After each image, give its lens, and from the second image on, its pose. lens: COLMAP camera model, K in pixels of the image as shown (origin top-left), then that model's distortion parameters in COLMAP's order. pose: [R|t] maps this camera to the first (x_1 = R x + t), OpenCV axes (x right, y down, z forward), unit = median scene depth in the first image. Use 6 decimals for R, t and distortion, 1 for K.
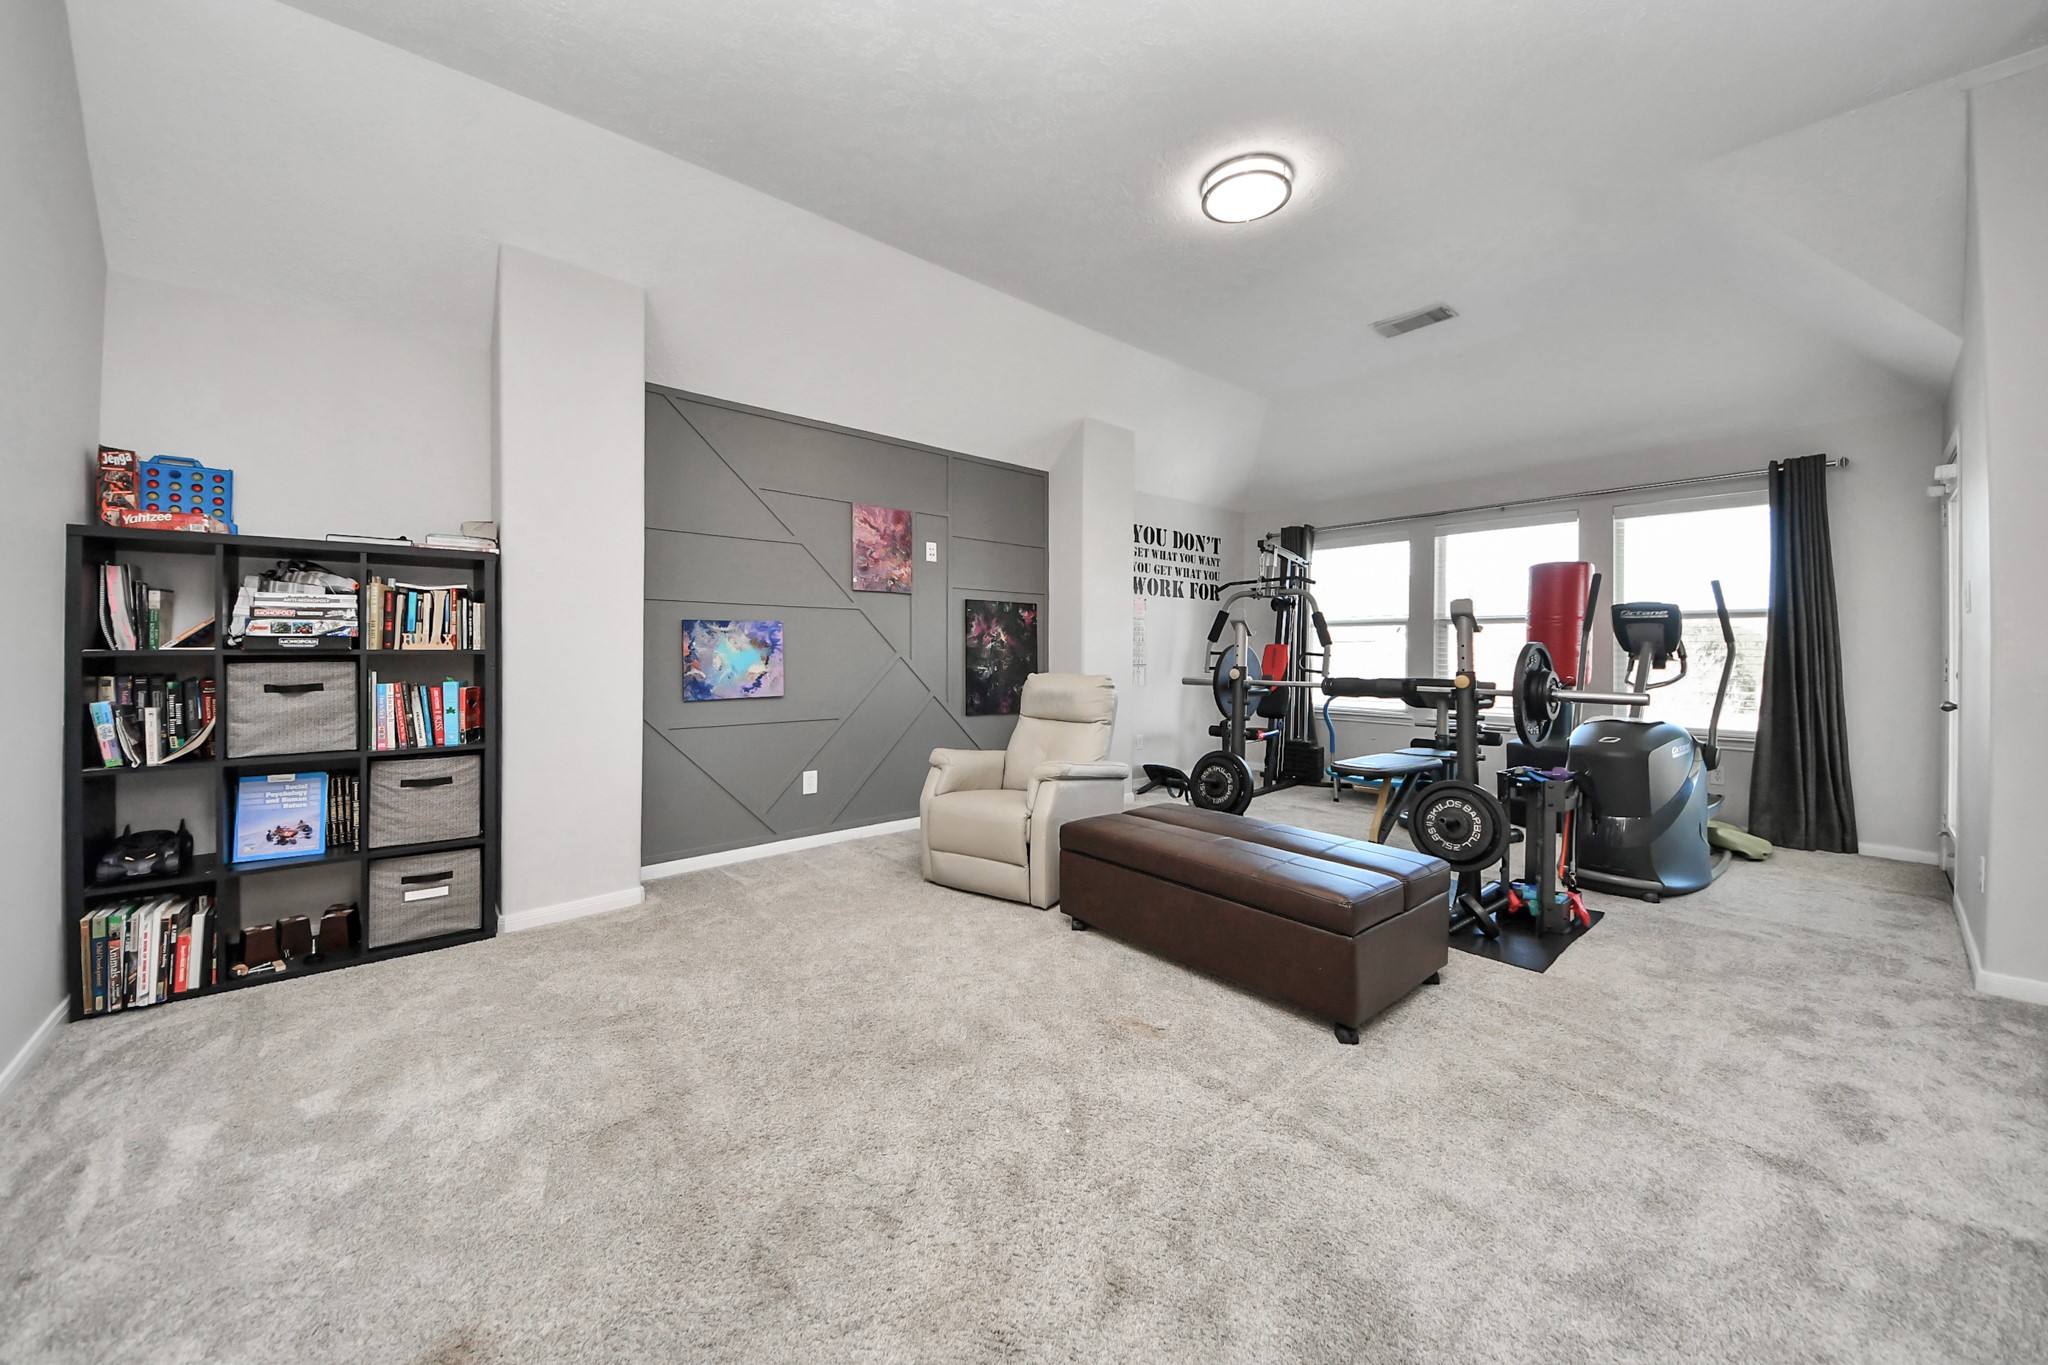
lens RADIAL K [[733.4, 0, 1025.6], [0, 733.4, 661.4], [0, 0, 1]] dist [-0.021227, -0.000522]
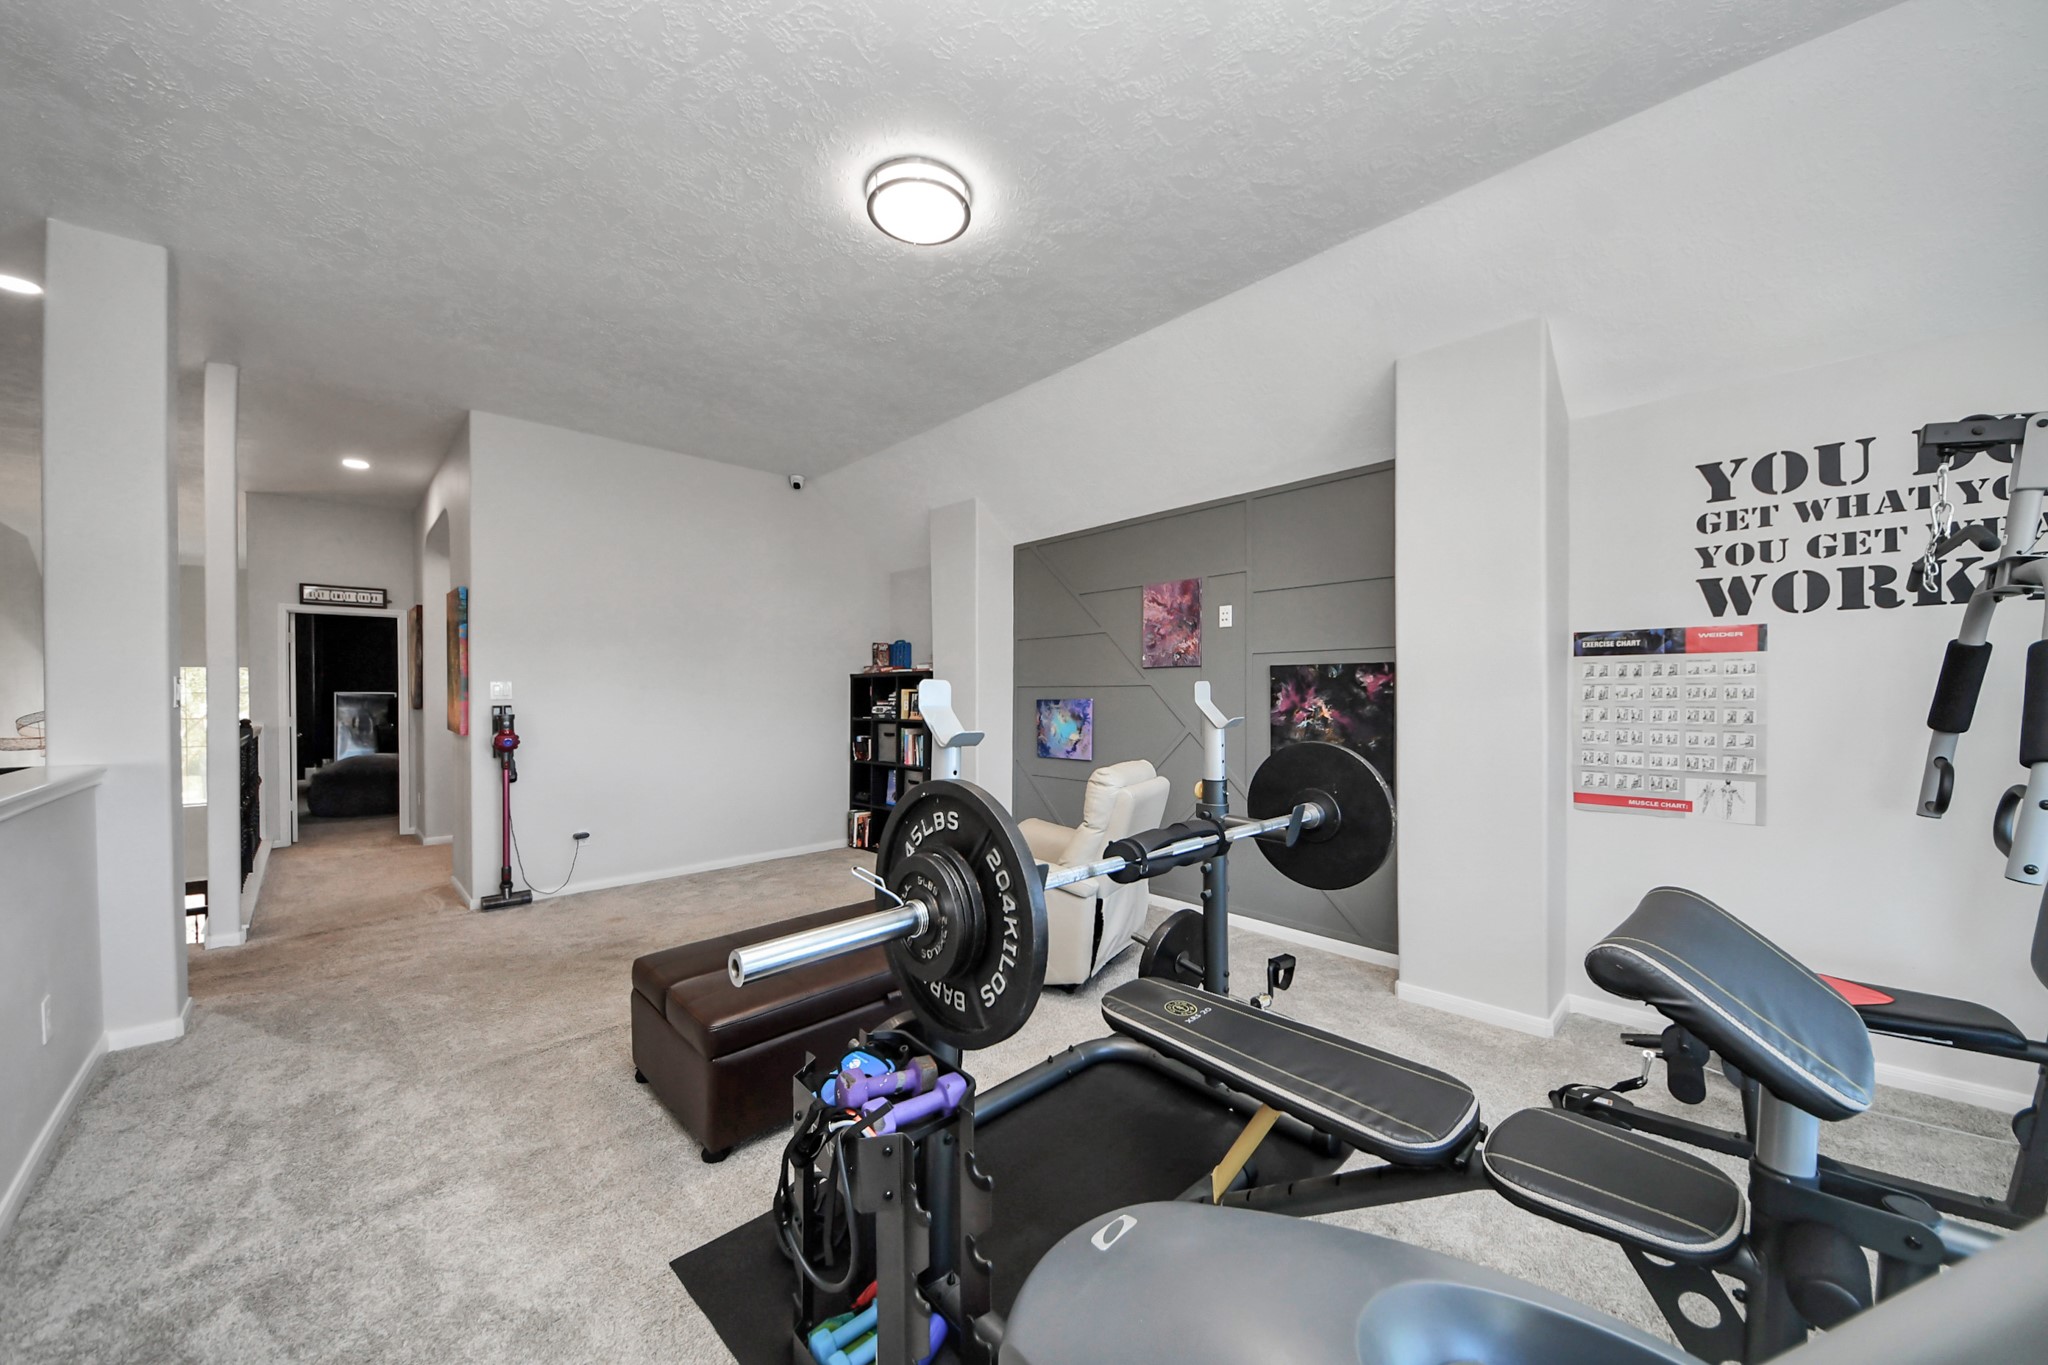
lens RADIAL K [[733.4, 0, 1026.4], [0, 733.4, 693.7], [0, 0, 1]] dist [-0.021227, -0.000522]
pose [[0.027974, 0.000280, -0.999609, 0.714442], [-0.008714, 0.999962, 0.000037, -0.050708], [0.999571, 0.008710, 0.027975, 0.695455]]
